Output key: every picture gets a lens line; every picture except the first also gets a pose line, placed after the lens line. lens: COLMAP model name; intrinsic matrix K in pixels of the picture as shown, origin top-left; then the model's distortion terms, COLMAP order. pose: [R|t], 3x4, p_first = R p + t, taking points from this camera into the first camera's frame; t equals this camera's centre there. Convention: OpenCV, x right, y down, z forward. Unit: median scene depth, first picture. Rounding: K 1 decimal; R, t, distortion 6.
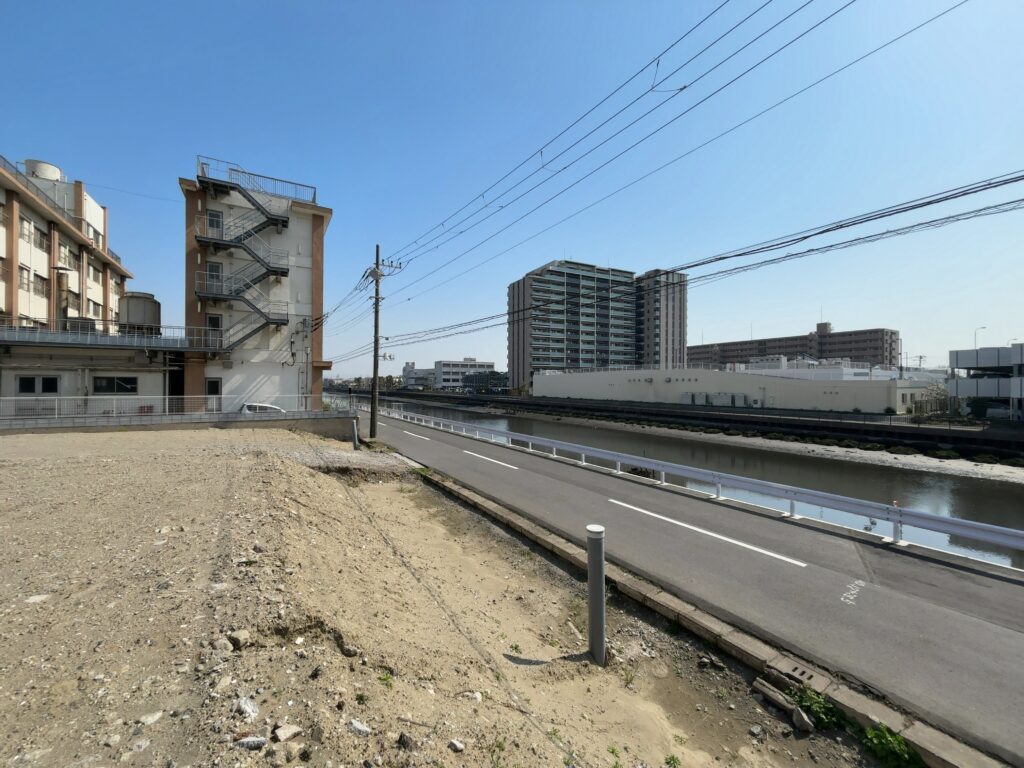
lens RADIAL K [[409.6, 0, 509.0], [0, 409.6, 382.9], [0, 0, 1]] dist [0.000460, -0.000463]
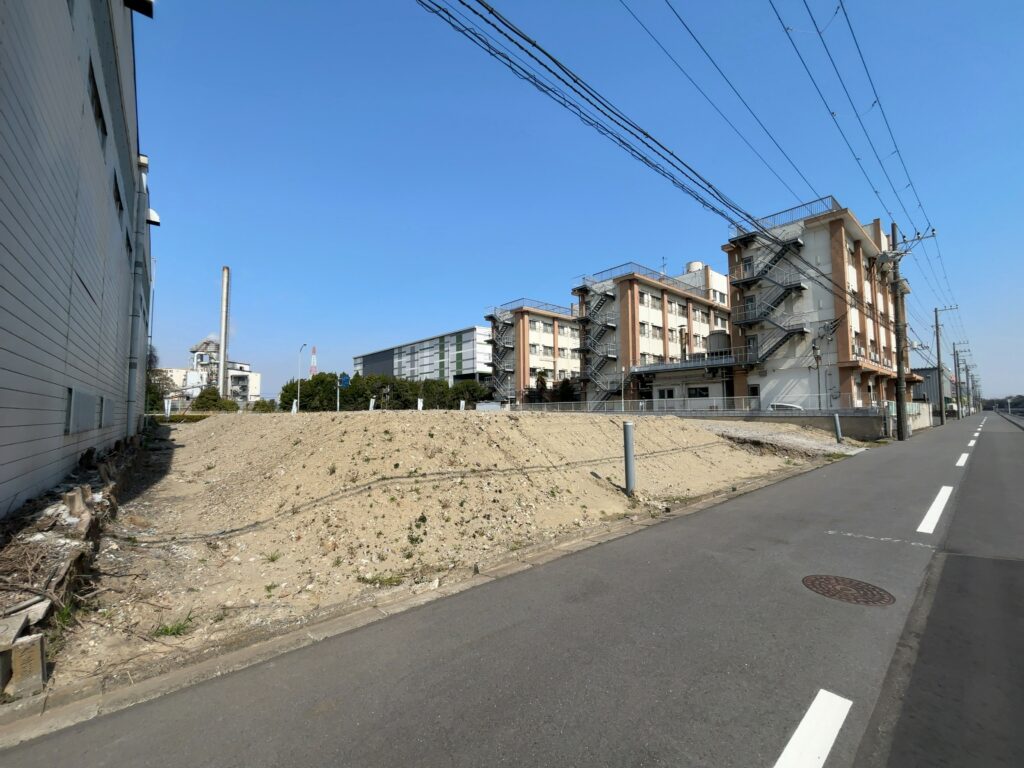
lens RADIAL K [[409.6, 0, 510.4], [0, 409.6, 384.0], [0, 0, 1]] dist [0.000460, -0.000463]
pose [[0.160052, -0.073711, -0.984353, 0.405349], [0.014126, 0.997277, -0.072382, 0.065696], [0.987007, -0.002320, 0.160658, 0.037810]]
